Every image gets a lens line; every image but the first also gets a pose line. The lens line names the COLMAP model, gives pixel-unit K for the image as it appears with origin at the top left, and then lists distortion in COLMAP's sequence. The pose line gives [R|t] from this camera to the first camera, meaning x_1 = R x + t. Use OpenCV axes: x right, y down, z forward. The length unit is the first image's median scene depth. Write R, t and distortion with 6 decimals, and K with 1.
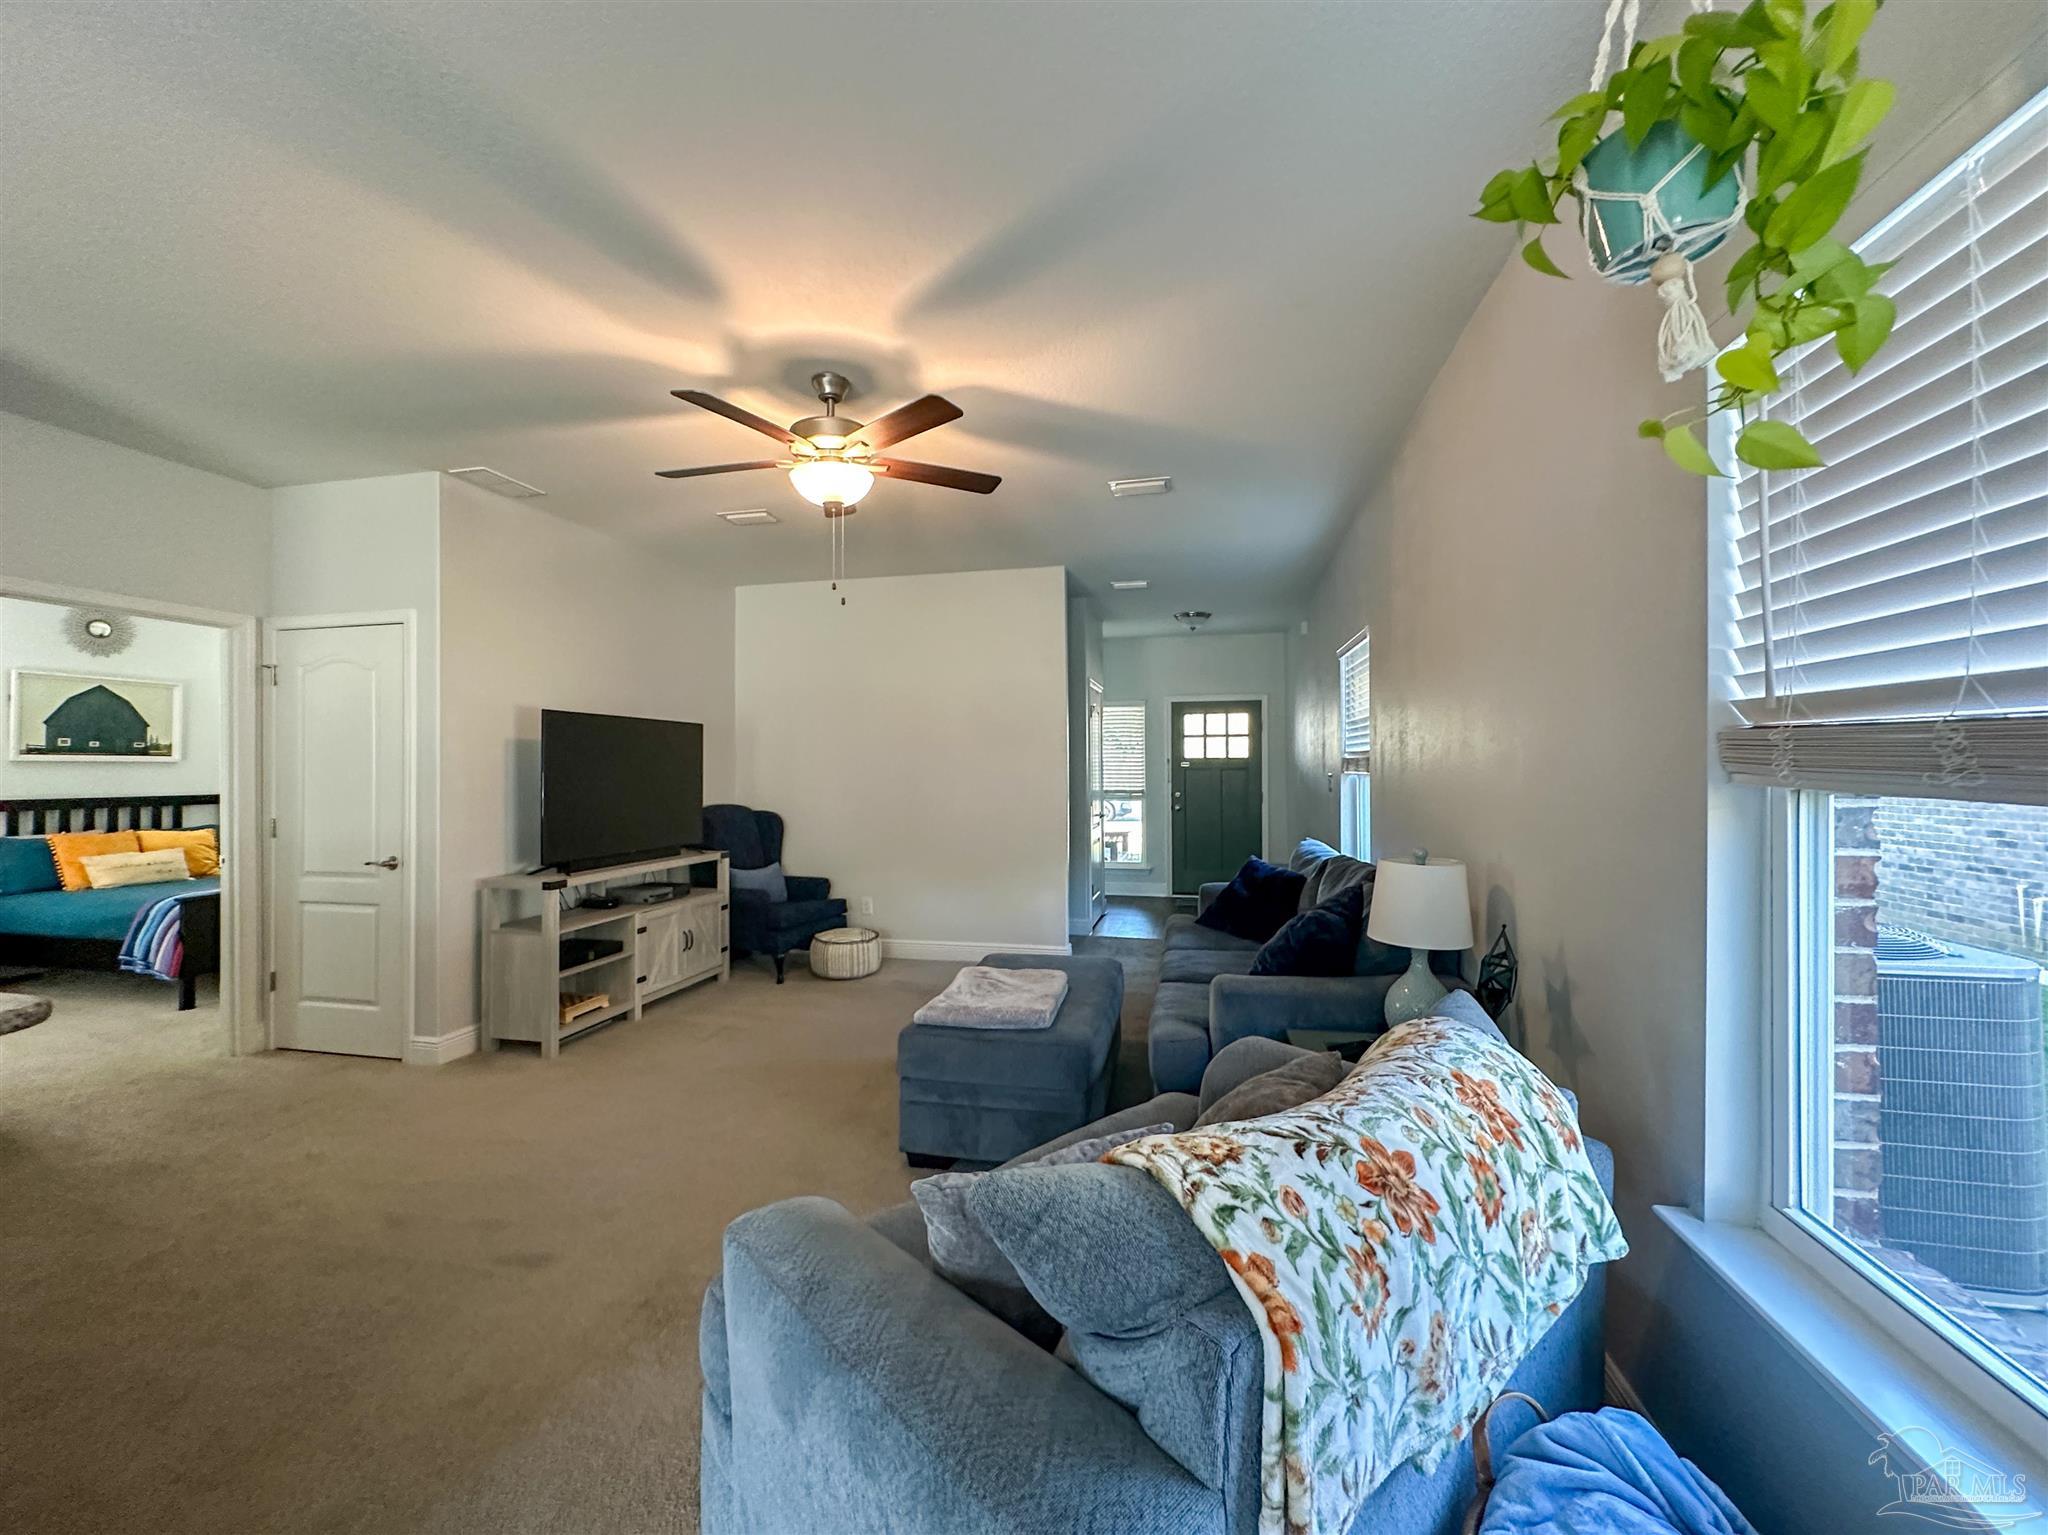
lens RADIAL K [[816.2, 0, 1027.1], [0, 816.2, 767.6], [0, 0, 1]] dist [-0.000353, 0.000931]
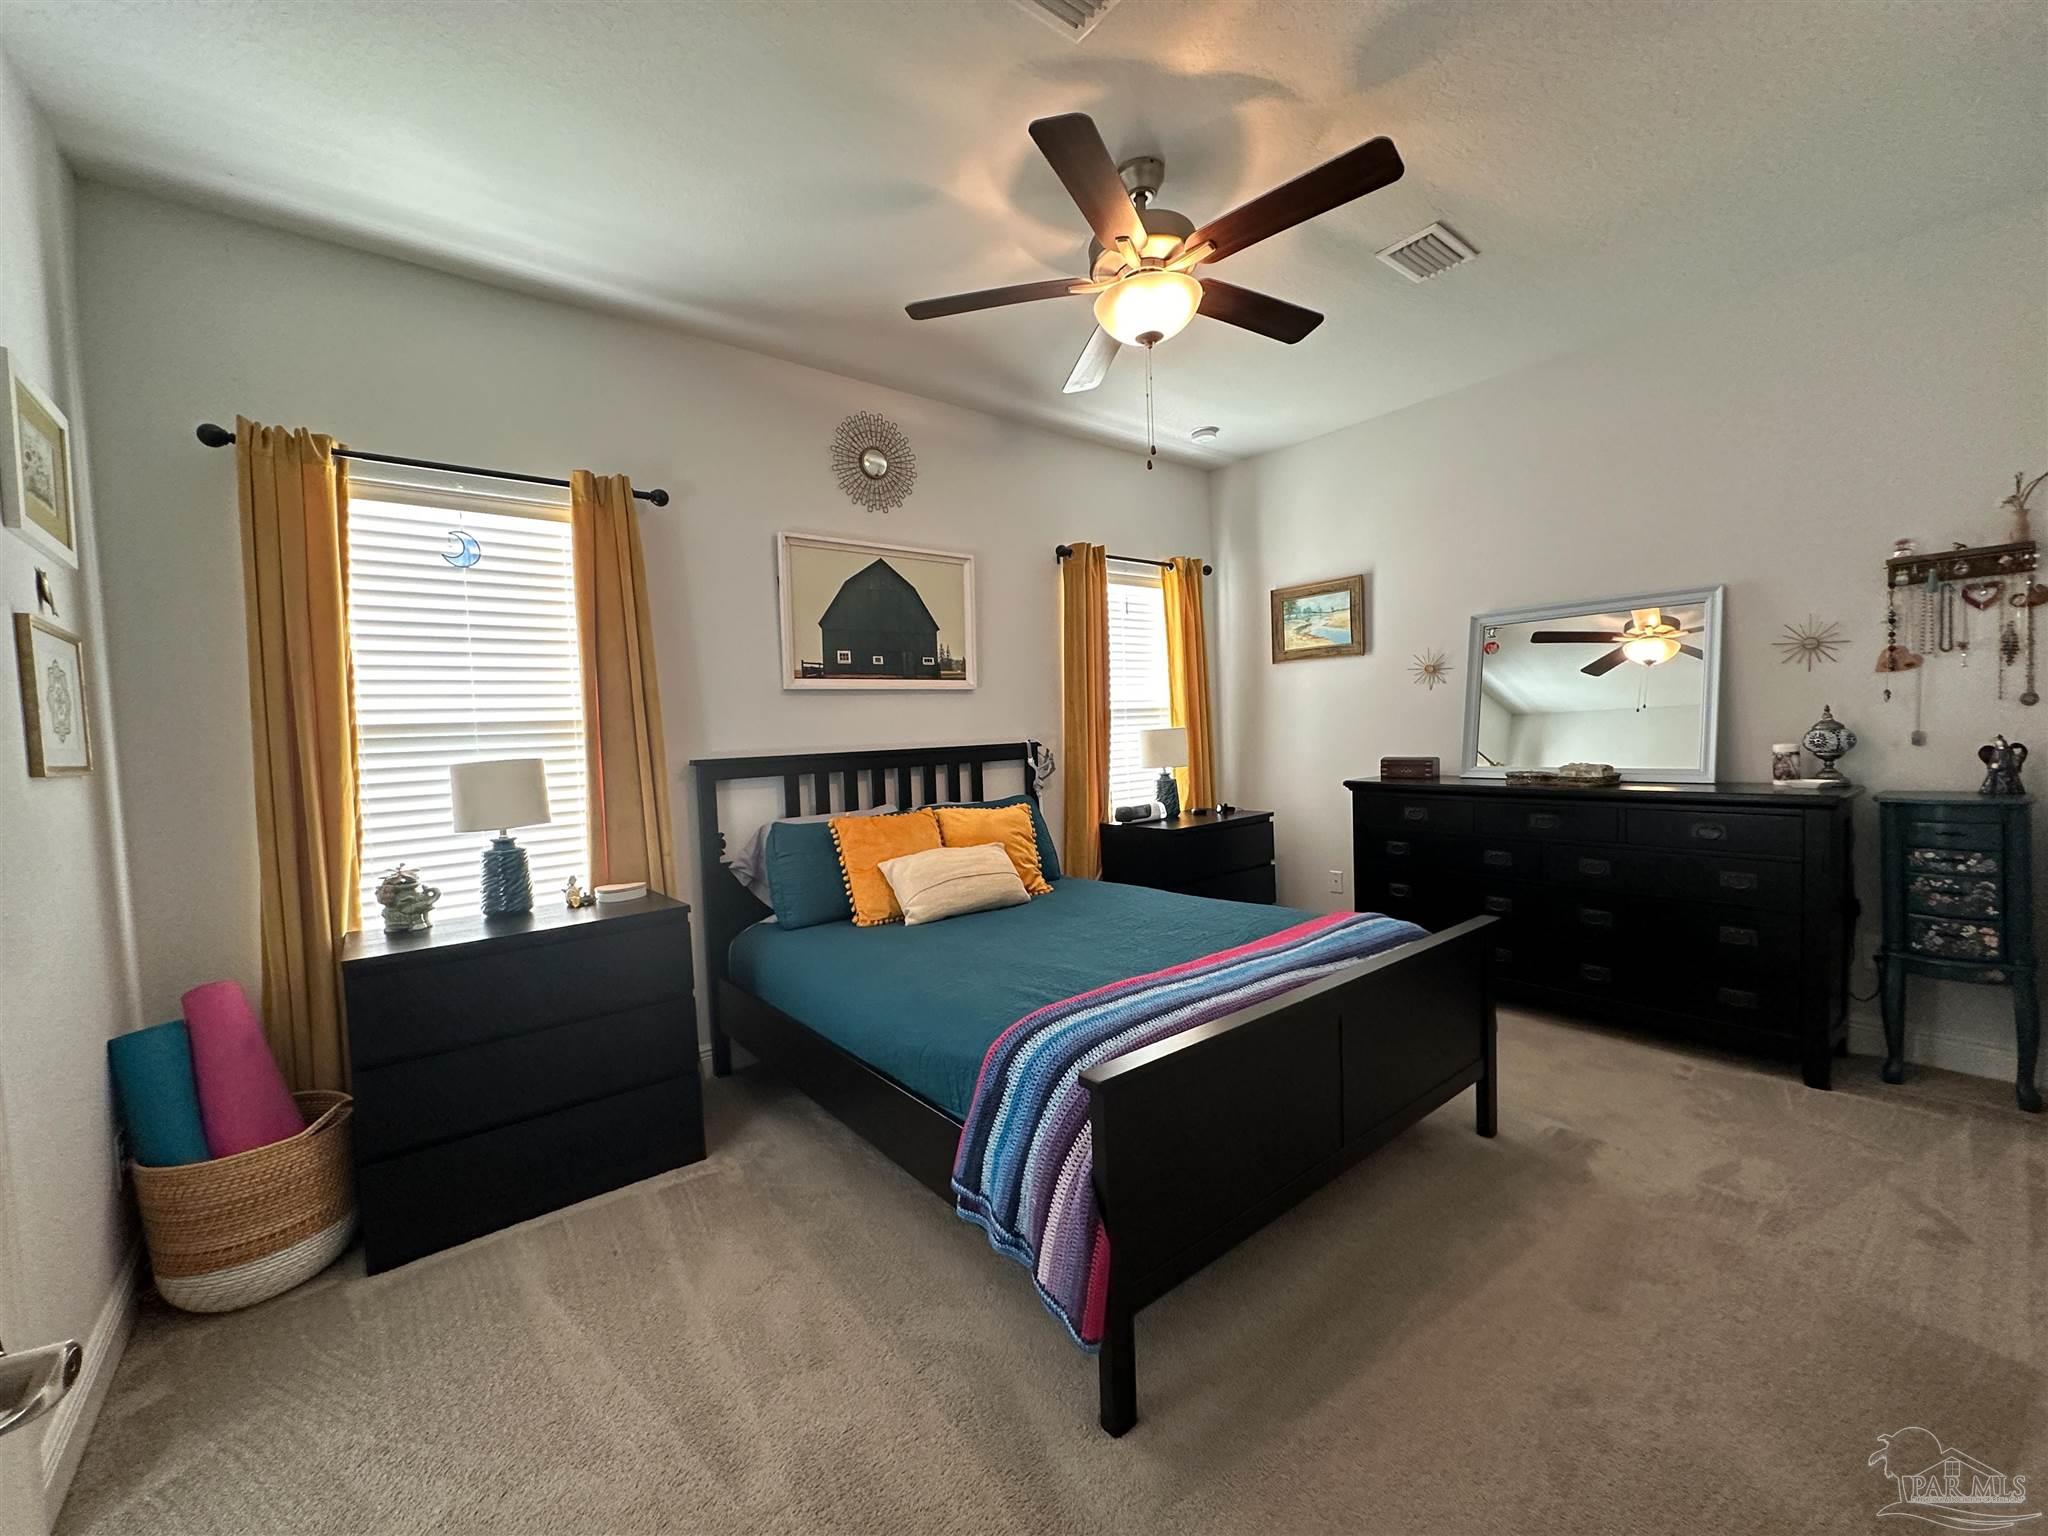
lens RADIAL K [[818.7, 0, 1024.0], [0, 818.7, 768.0], [0, 0, 1]] dist [0.000567, -0.000038]
pose [[0.780010, -0.005389, -0.625744, -0.688812], [0.039296, 0.998411, 0.040385, 0.029014], [0.624532, -0.056090, 0.778982, 0.600070]]
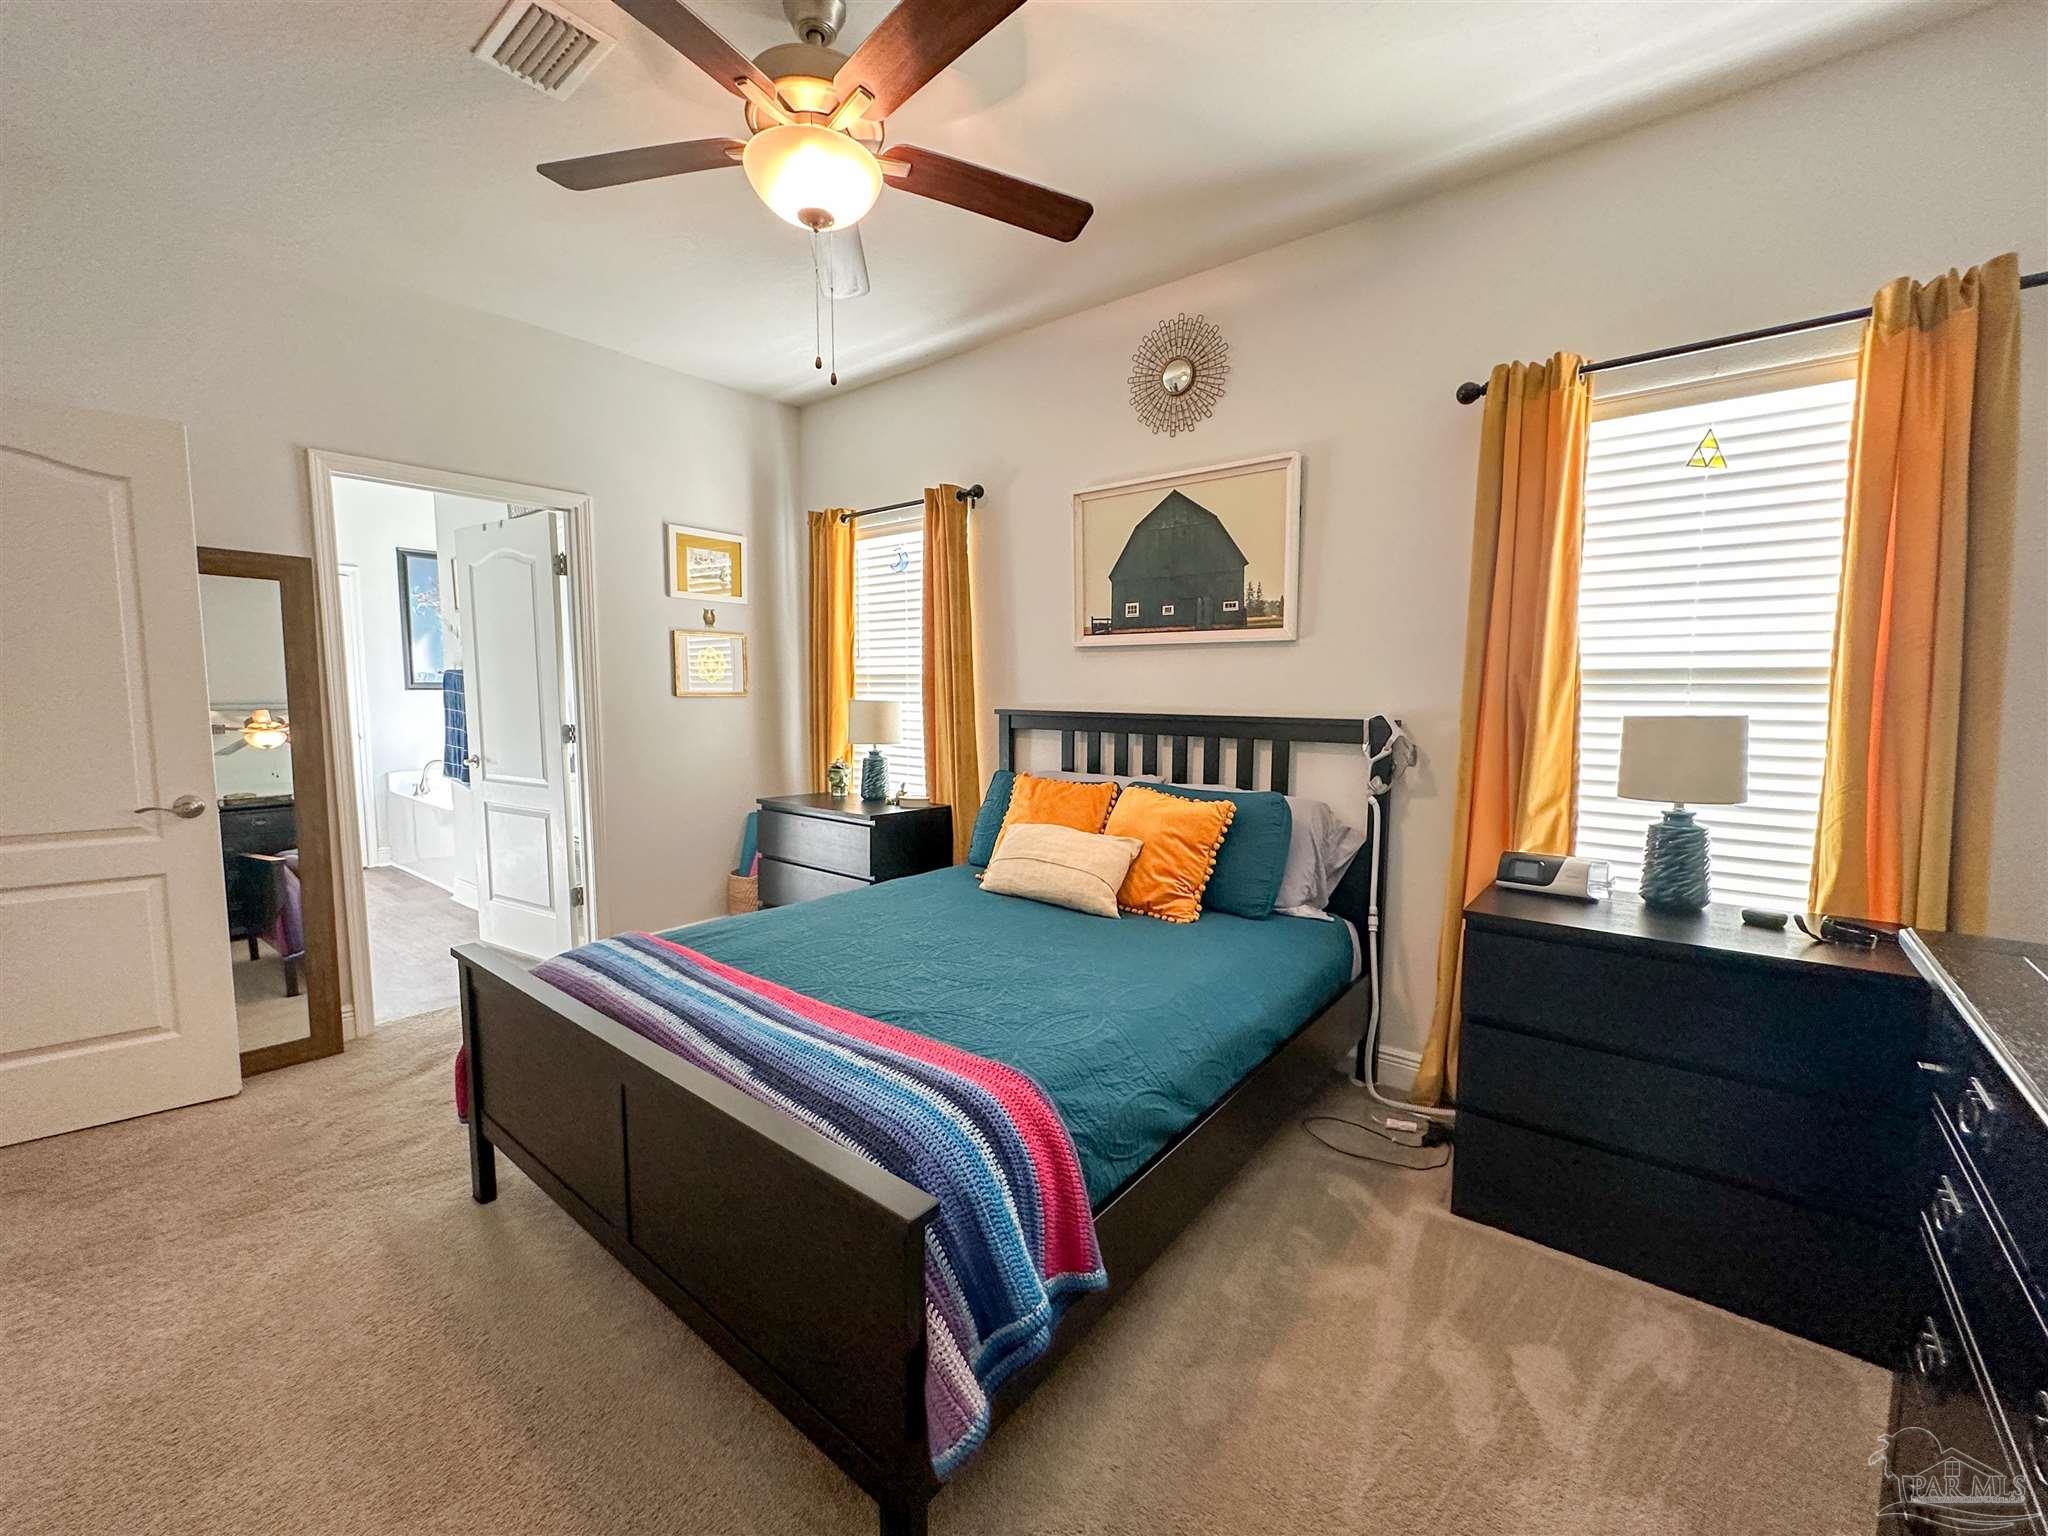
lens RADIAL K [[850.2, 0, 1022.6], [0, 850.2, 728.4], [0, 0, 1]] dist [0.032101, -0.000010]
pose [[-0.454549, 0.016380, -0.890571, -0.626235], [-0.025766, 0.999171, 0.031529, 0.030148], [0.890349, 0.037277, -0.453750, 1.159233]]
